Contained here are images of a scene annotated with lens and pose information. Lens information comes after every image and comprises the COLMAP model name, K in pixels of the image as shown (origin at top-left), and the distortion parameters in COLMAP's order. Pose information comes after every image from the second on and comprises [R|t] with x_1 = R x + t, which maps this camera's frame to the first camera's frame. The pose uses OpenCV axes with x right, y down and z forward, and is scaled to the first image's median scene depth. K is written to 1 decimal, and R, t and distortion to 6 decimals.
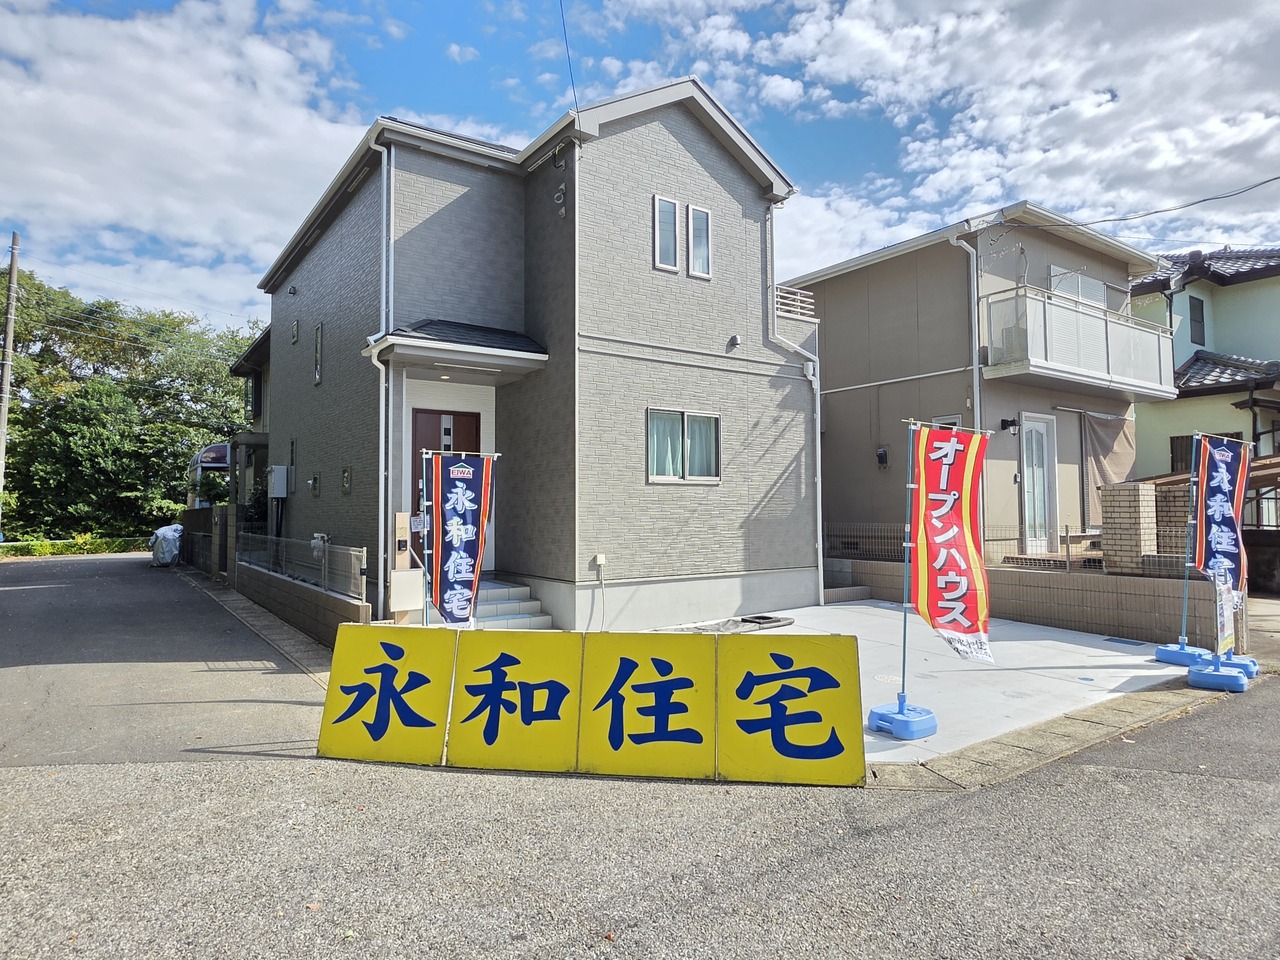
lens RADIAL K [[755.2, 0, 633.4], [0, 755.2, 473.2], [0, 0, 1]] dist [-0.002498, 0.002893]
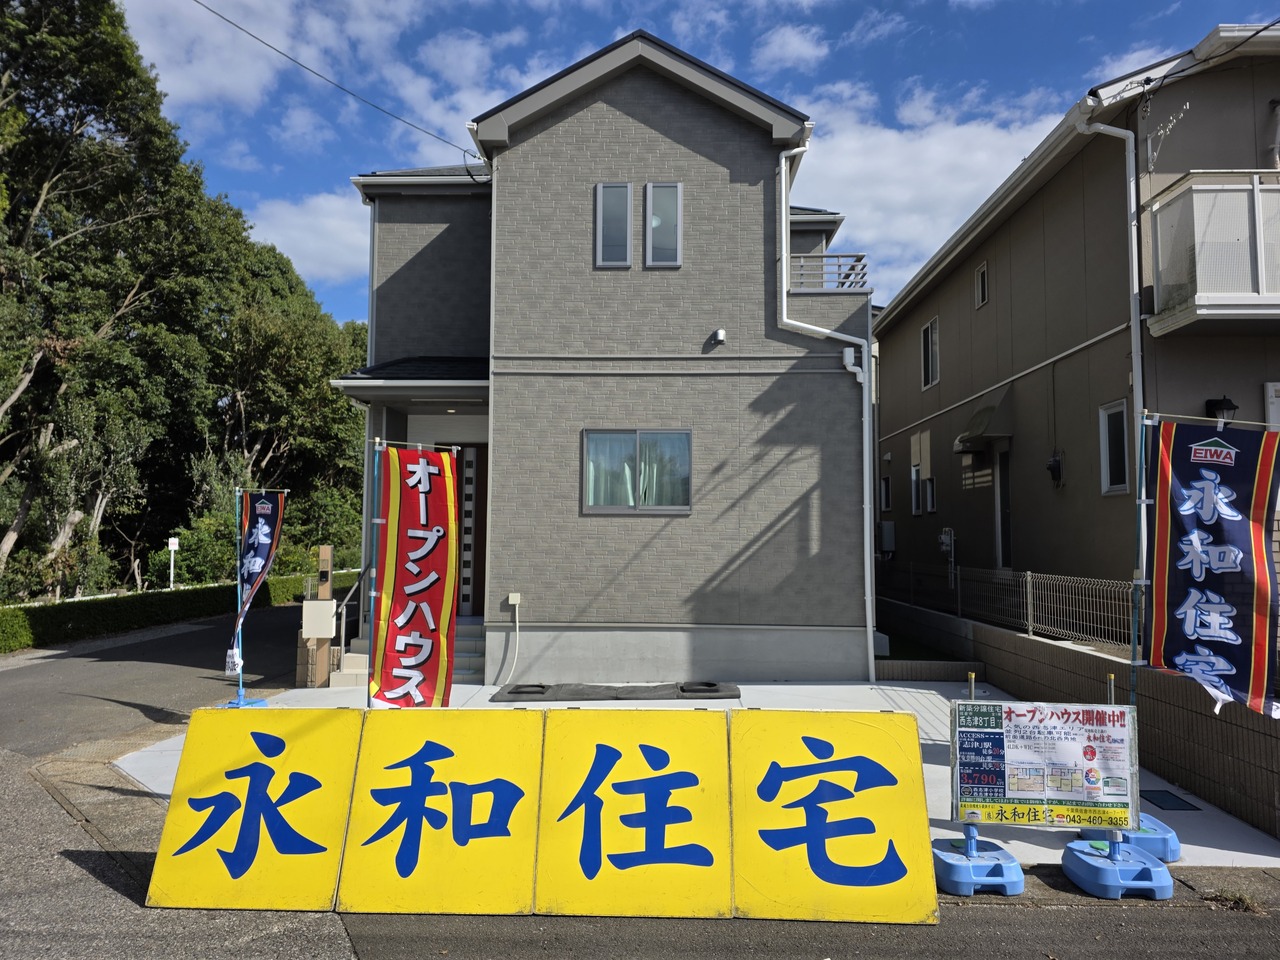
lens RADIAL K [[845.1, 0, 648.9], [0, 845.1, 481.3], [0, 0, 1]] dist [0.036818, -0.029098]
pose [[0.809829, -0.031237, -0.585834, 0.598012], [0.018487, 0.999444, -0.027736, 0.002853], [0.586375, 0.011631, 0.809956, 0.229657]]
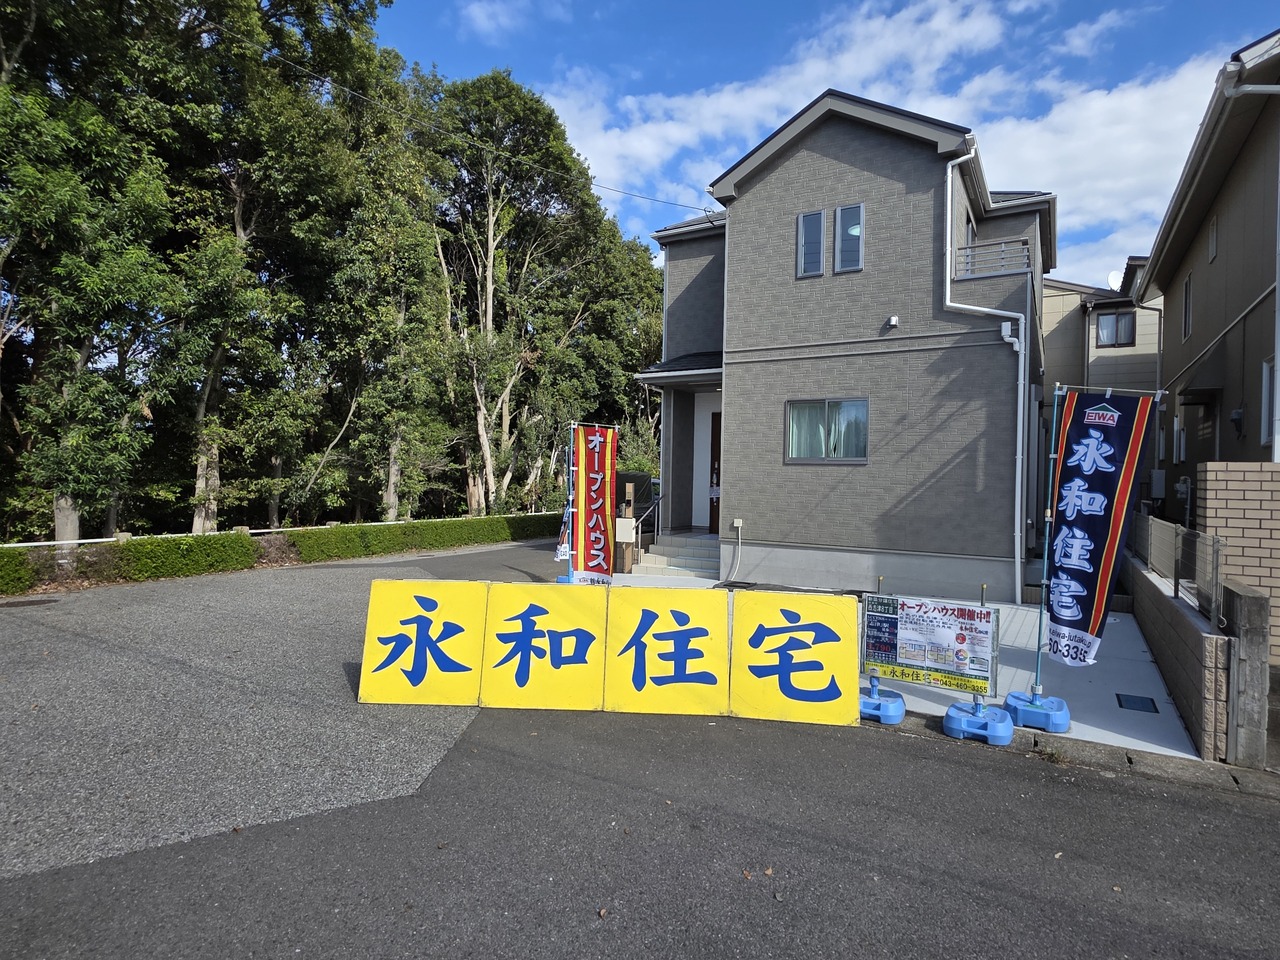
lens RADIAL K [[692.2, 0, 637.3], [0, 692.2, 482.4], [0, 0, 1]] dist [-0.015505, 0.001234]
pose [[0.419392, 0.019177, -0.907603, 0.832634], [0.019763, 0.999347, 0.030248, 0.004245], [0.907590, -0.030623, 0.418739, 0.300145]]
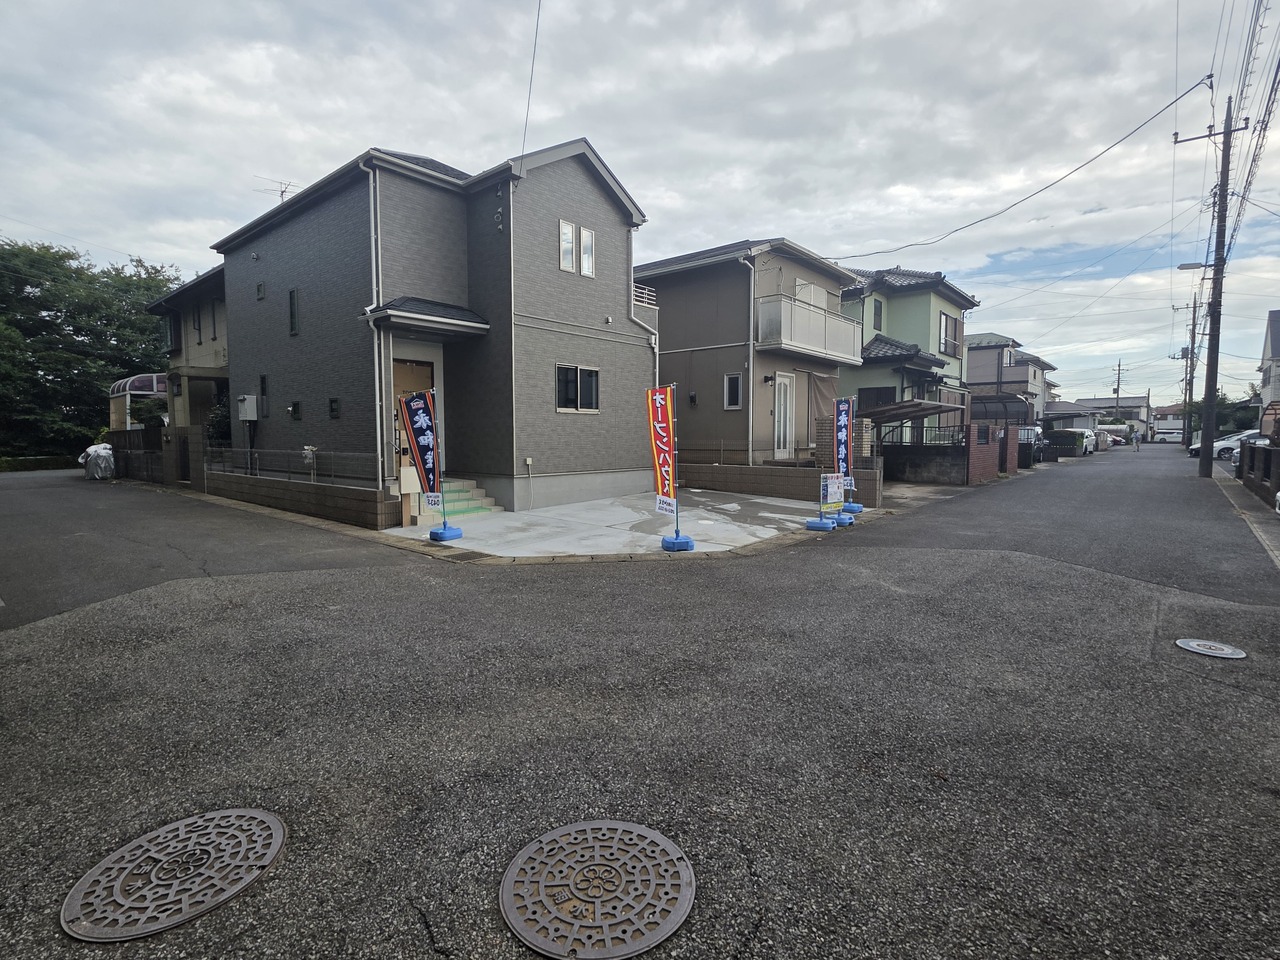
lens RADIAL K [[627.0, 0, 638.9], [0, 627.0, 475.6], [0, 0, 1]] dist [-0.012043, -0.000025]
pose [[0.964874, -0.012803, 0.262402, -0.142487], [-0.016498, 0.993888, 0.109157, -0.001420], [-0.262196, -0.109652, 0.958765, -0.267967]]
